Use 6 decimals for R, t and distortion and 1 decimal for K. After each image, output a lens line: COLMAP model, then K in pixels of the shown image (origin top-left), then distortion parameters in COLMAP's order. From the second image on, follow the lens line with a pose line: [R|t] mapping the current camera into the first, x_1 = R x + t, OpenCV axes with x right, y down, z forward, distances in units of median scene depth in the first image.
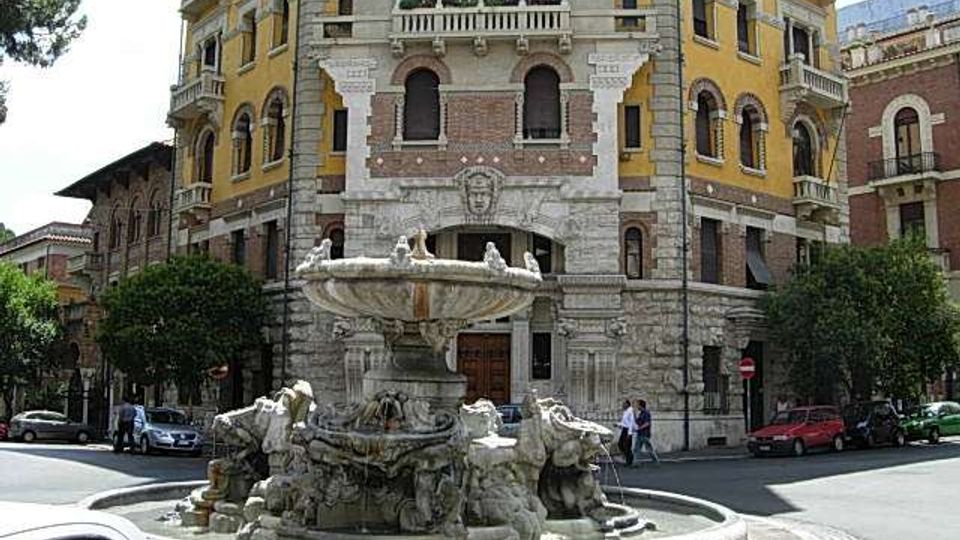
lens RADIAL K [[1028.9, 0, 476.7], [0, 1028.9, 266.4], [0, 0, 1]] dist [-0.180576, 0.093951]
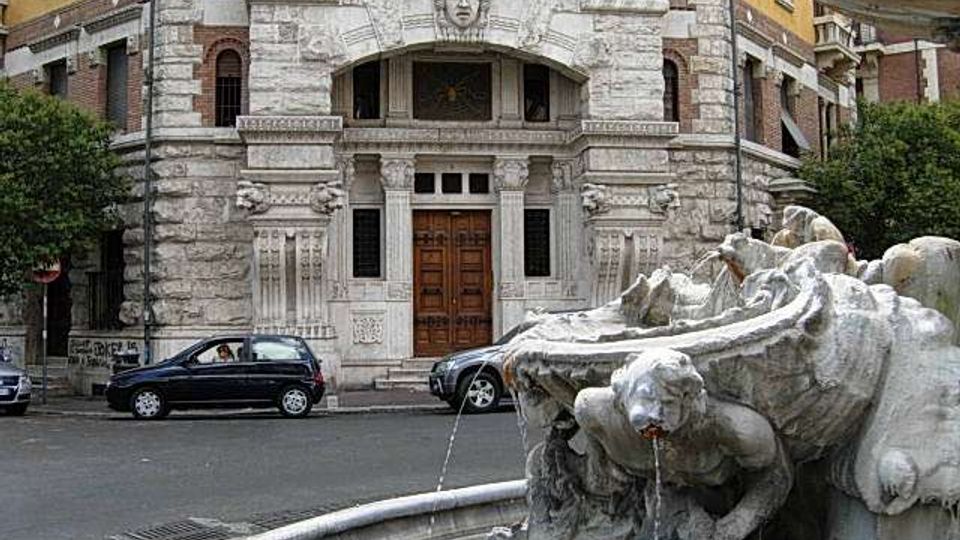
lens RADIAL K [[1028.9, 0, 476.7], [0, 1028.9, 266.4], [0, 0, 1]] dist [-0.180576, 0.093951]
pose [[0.970748, -0.011978, 0.239802, -0.143770], [-0.007515, 0.996750, 0.080209, 0.049034], [-0.239983, -0.079665, 0.967503, 0.348544]]
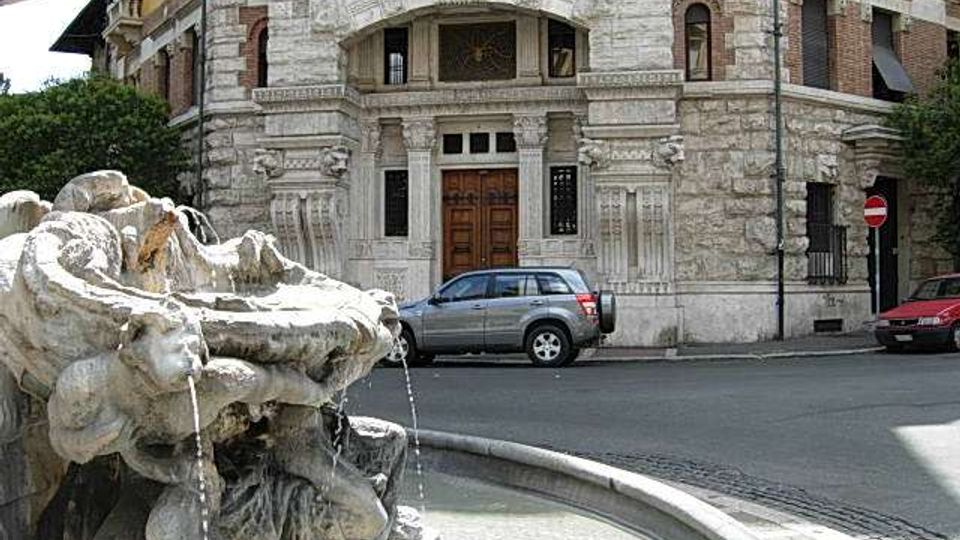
lens RADIAL K [[1028.9, 0, 476.7], [0, 1028.9, 266.4], [0, 0, 1]] dist [-0.180576, 0.093951]
pose [[0.993126, -0.014191, -0.116190, 0.085842], [0.027501, 0.993127, 0.113767, 0.052787], [0.113777, -0.116180, 0.986690, 0.327667]]
